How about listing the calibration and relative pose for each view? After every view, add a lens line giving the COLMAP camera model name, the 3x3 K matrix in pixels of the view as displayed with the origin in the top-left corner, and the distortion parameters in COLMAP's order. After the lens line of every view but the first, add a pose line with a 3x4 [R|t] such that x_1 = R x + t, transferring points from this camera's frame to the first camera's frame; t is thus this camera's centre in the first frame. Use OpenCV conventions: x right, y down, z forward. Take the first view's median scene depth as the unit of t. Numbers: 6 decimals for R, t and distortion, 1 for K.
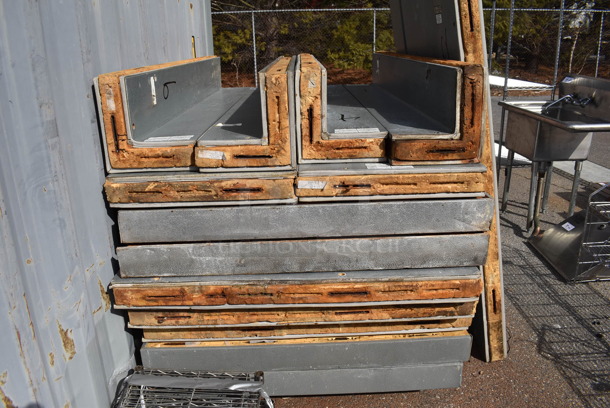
lens RADIAL K [[476.2, 0, 305.0], [0, 476.2, 201.9], [0, 0, 1]] dist [-0.093066, 0.007799]
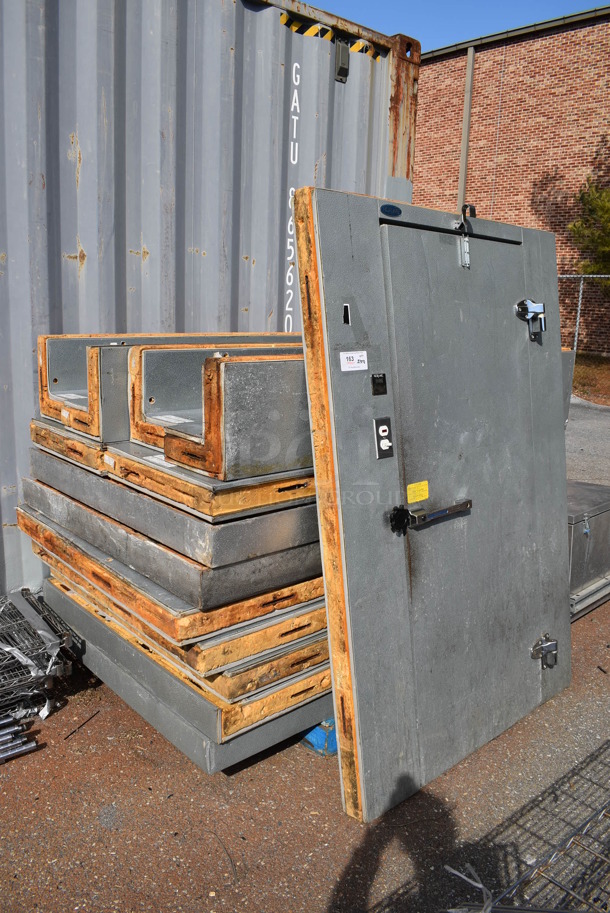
lens RADIAL K [[712.8, 0, 306.3], [0, 712.8, 457.7], [0, 0, 1]] dist [-0.093066, 0.007799]
pose [[0.652755, 0.206265, -0.728949, 1.349009], [-0.287409, 0.957711, 0.013628, -0.179605], [0.700933, 0.200610, 0.684433, 0.272661]]
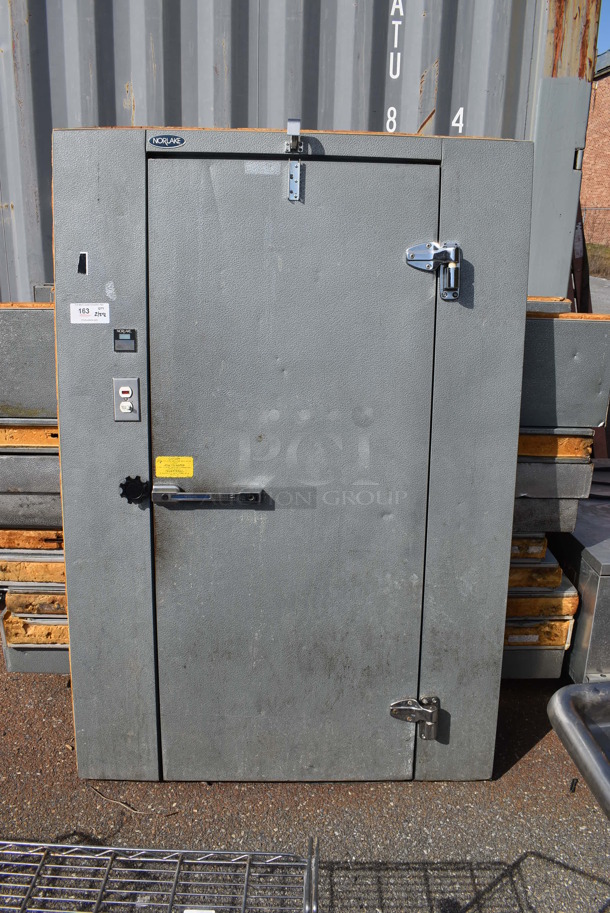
lens RADIAL K [[712.8, 0, 305.4], [0, 712.8, 456.7], [0, 0, 1]] dist [-0.093066, 0.007799]
pose [[-0.002987, 0.346642, -0.937993, 1.623606], [-0.339817, 0.881826, 0.326968, -0.633894], [0.940487, 0.319722, 0.115161, 1.410030]]
